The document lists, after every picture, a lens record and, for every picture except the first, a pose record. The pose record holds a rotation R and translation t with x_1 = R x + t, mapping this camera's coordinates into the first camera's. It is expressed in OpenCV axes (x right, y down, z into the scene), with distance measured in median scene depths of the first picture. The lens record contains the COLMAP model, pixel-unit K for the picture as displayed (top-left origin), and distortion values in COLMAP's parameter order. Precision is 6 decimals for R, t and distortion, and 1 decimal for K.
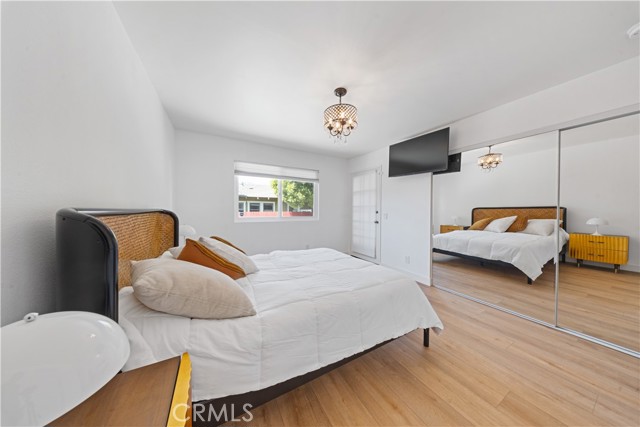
lens RADIAL K [[189.2, 0, 320.1], [0, 189.2, 209.9], [0, 0, 1]] dist [0.001288, -0.000738]
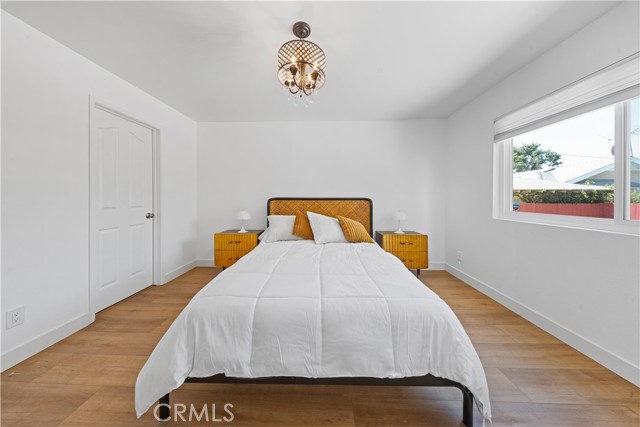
lens RADIAL K [[189.2, 0, 321.3], [0, 189.2, 197.7], [0, 0, 1]] dist [0.001288, -0.000738]
pose [[-0.522129, -0.013003, -0.852767, 0.642256], [-0.017189, 0.999841, -0.004721, 0.013332], [0.852693, 0.012194, -0.522270, 1.447804]]
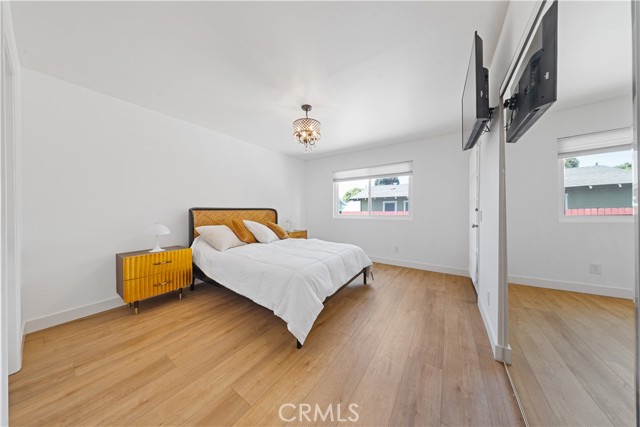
lens RADIAL K [[189.2, 0, 316.0], [0, 189.2, 209.4], [0, 0, 1]] dist [0.001288, -0.000738]
pose [[0.433436, -0.013733, -0.901080, 1.175874], [-0.003721, 0.999848, -0.017028, 0.045148], [0.901177, 0.010733, 0.433319, 0.541094]]
